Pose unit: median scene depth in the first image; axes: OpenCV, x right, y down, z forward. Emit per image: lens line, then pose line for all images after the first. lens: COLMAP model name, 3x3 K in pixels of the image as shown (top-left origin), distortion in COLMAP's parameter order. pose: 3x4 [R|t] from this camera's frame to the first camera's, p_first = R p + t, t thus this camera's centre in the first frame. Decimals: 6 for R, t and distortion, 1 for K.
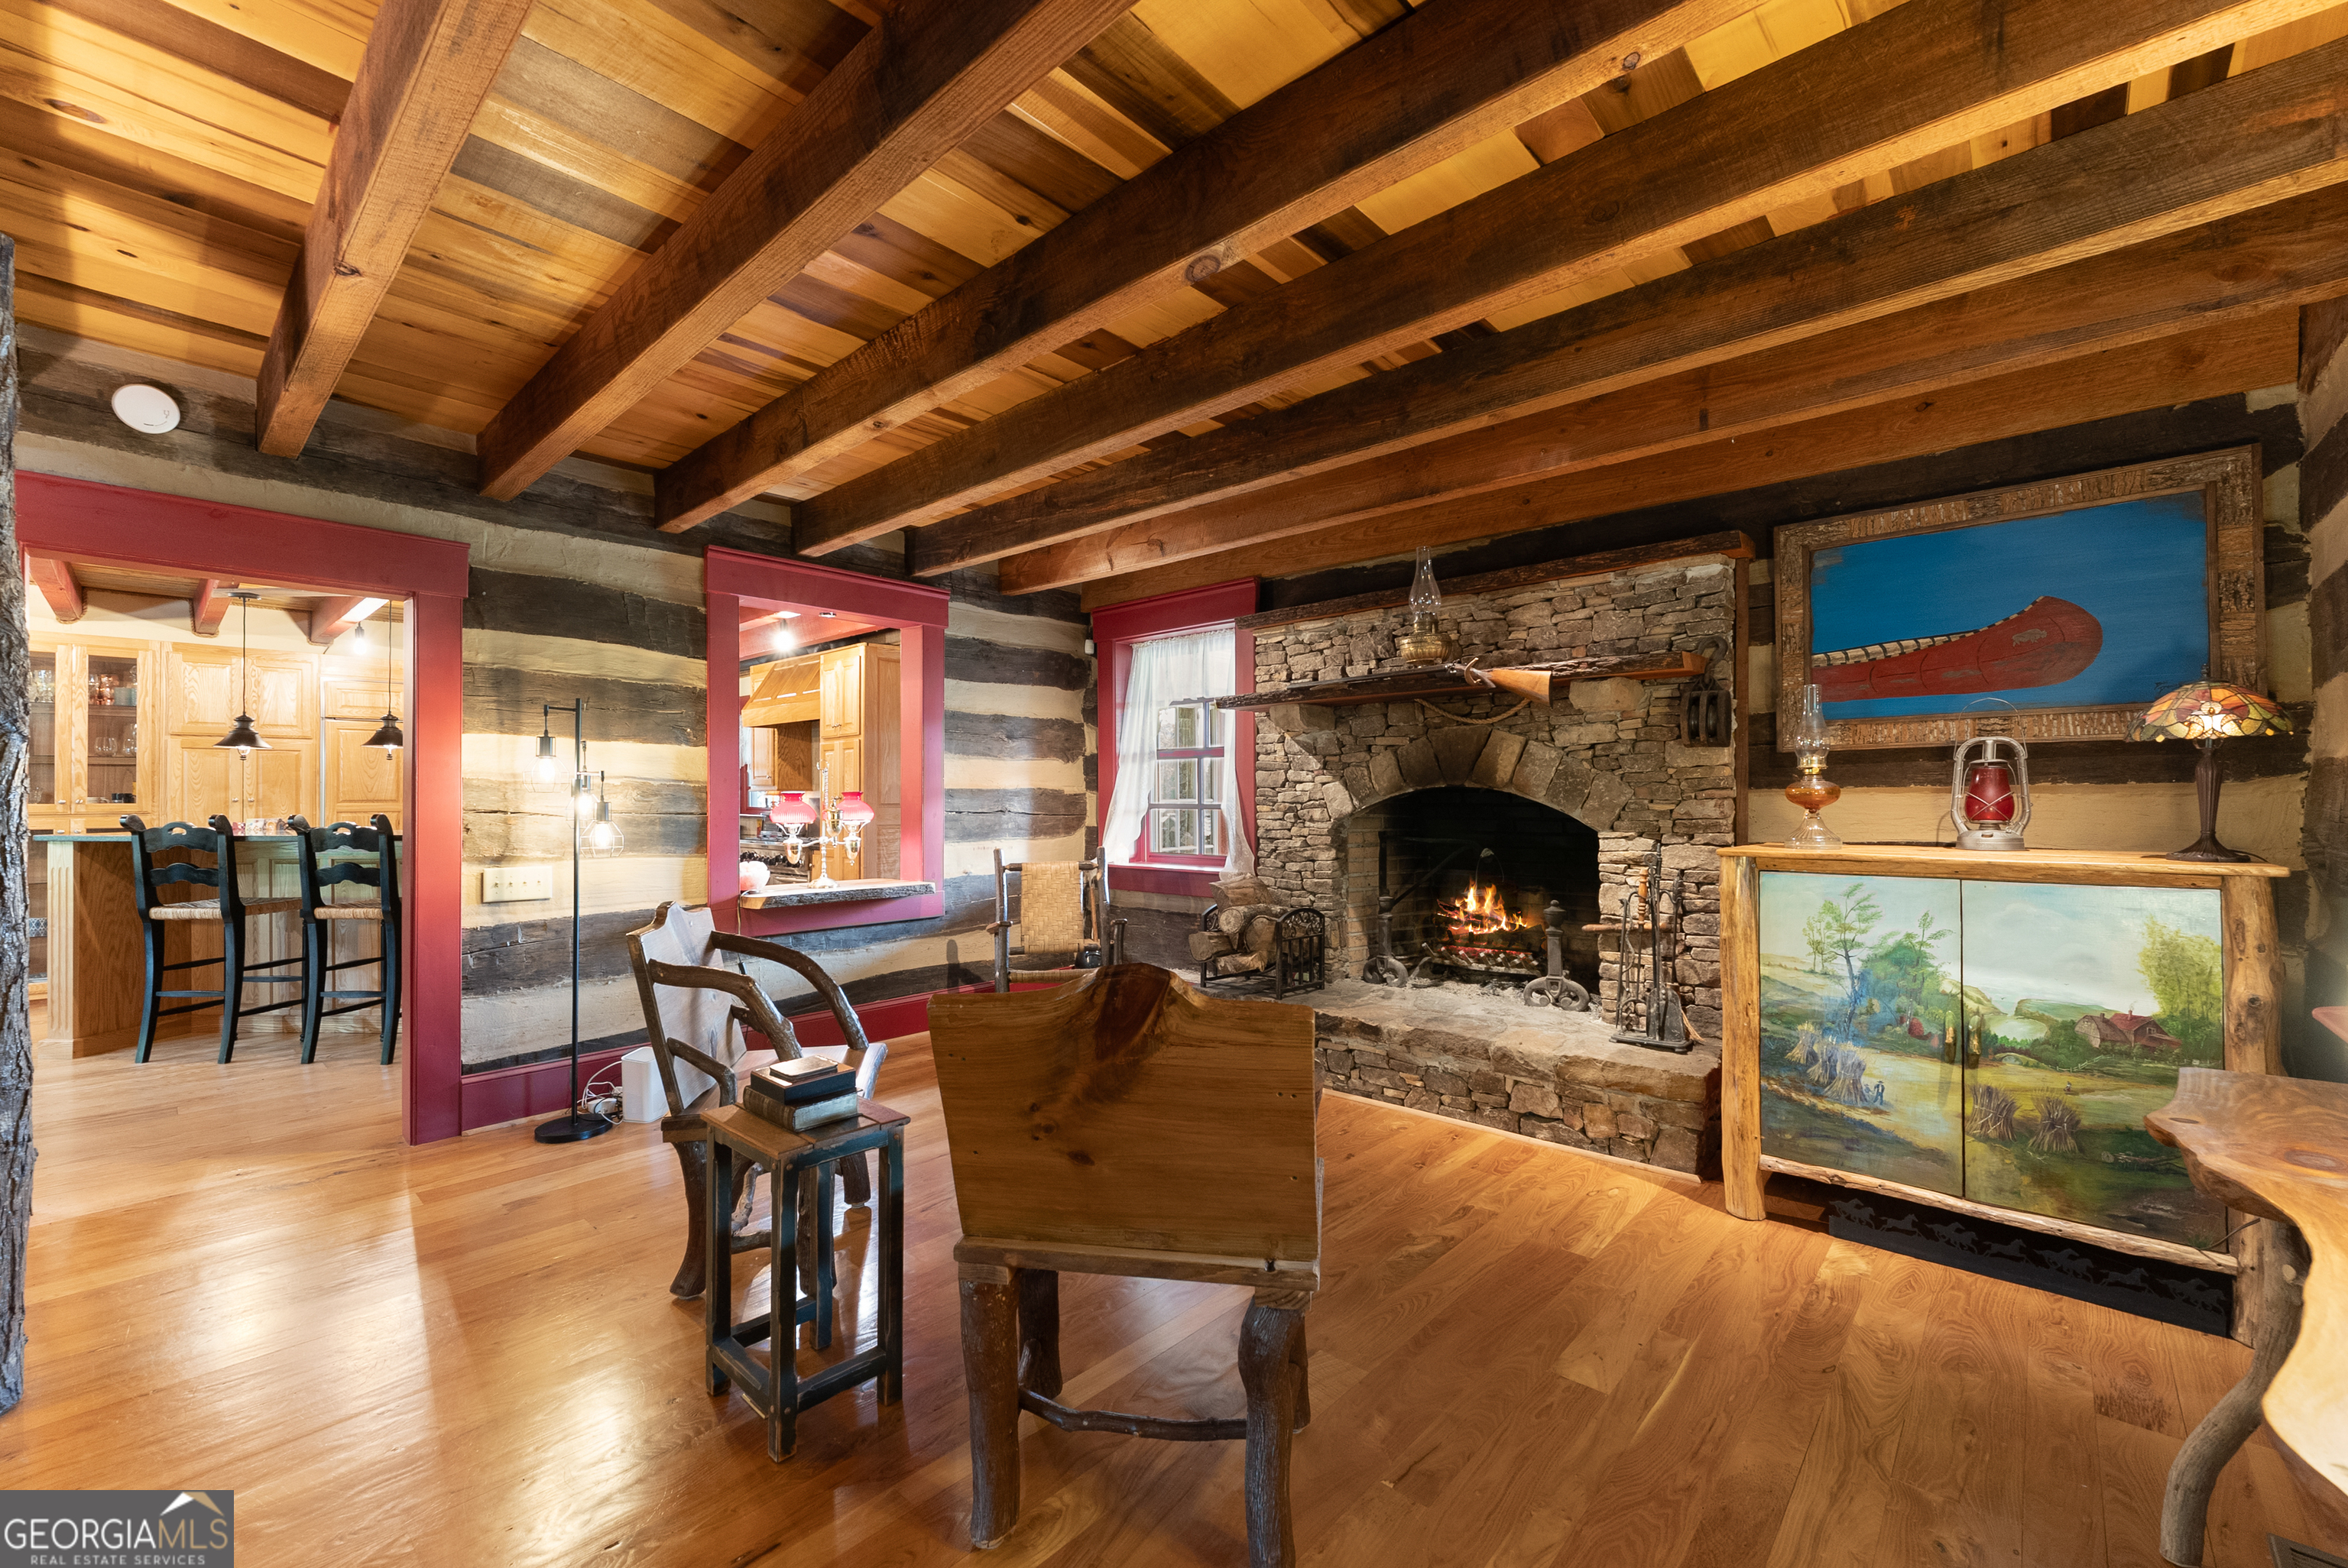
lens RADIAL K [[962.4, 0, 1174.0], [0, 962.4, 784.0], [0, 0, 1]] dist [-0.000117, 0.000564]
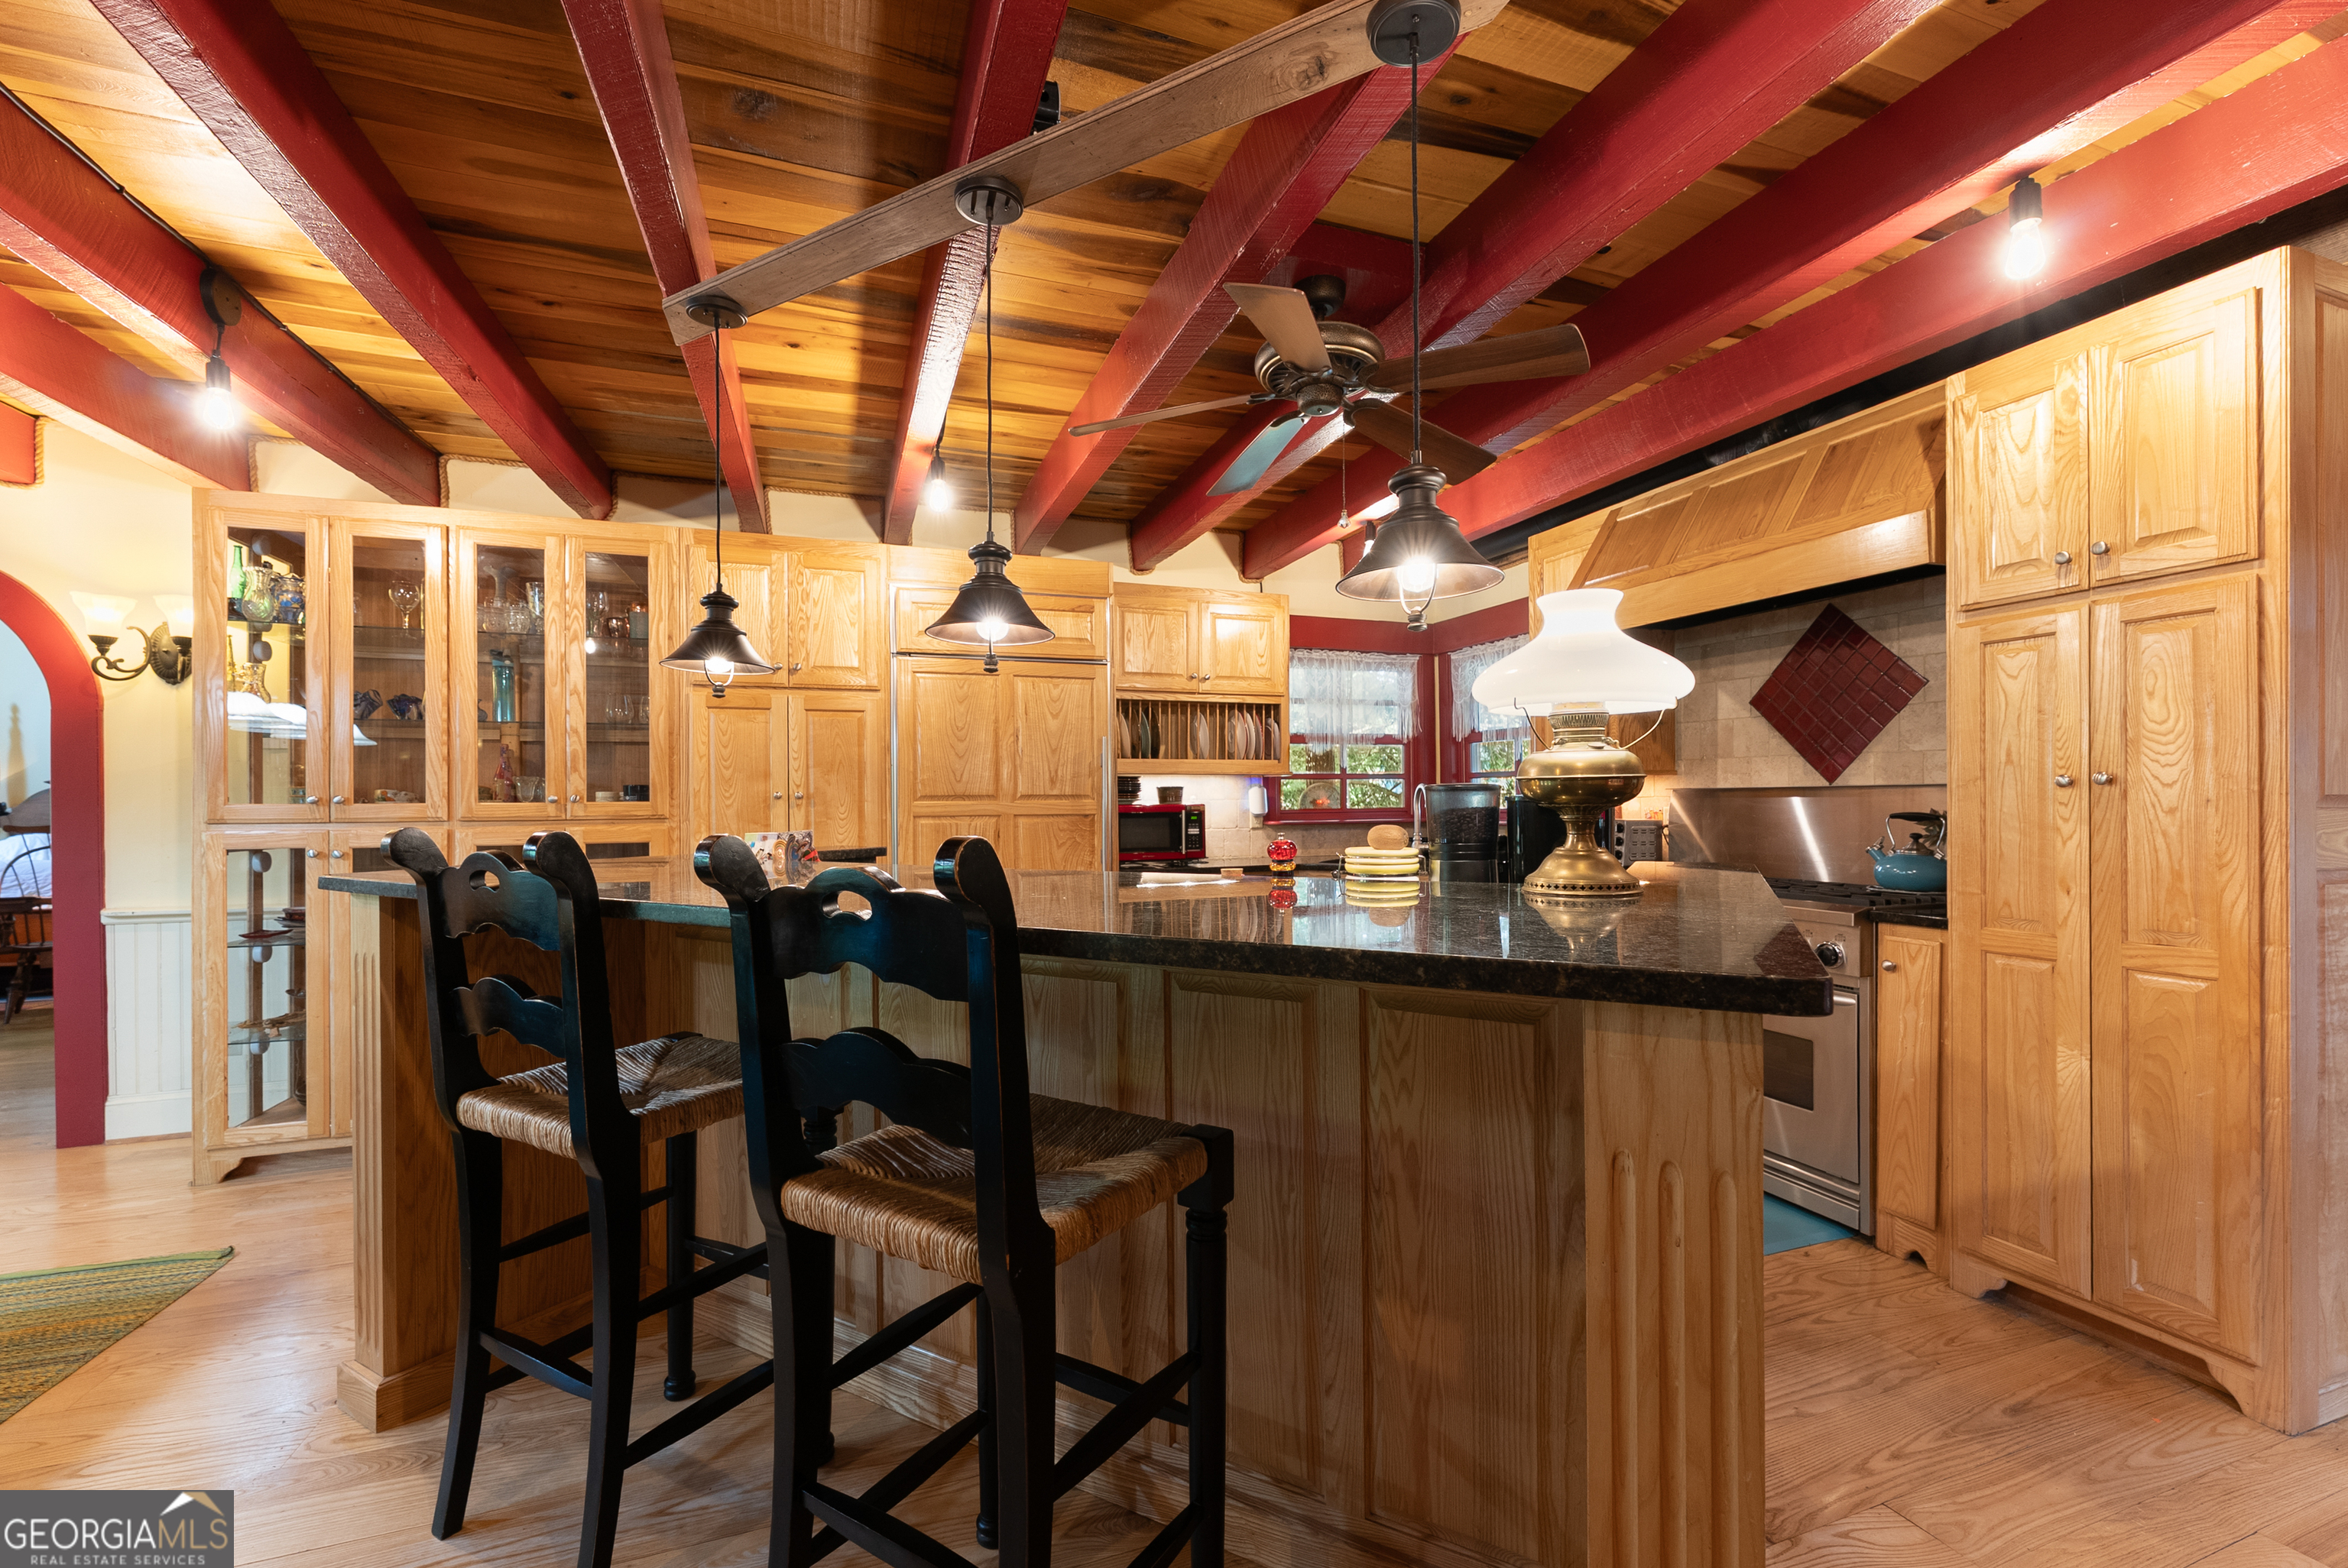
lens RADIAL K [[962.0, 0, 1170.1], [0, 962.0, 810.4], [0, 0, 1]] dist [-0.001561, -0.000253]
pose [[0.882809, 0.002420, -0.469725, -0.533008], [0.006322, 0.999835, 0.017033, 0.017735], [0.469689, -0.018006, 0.882648, 0.646671]]
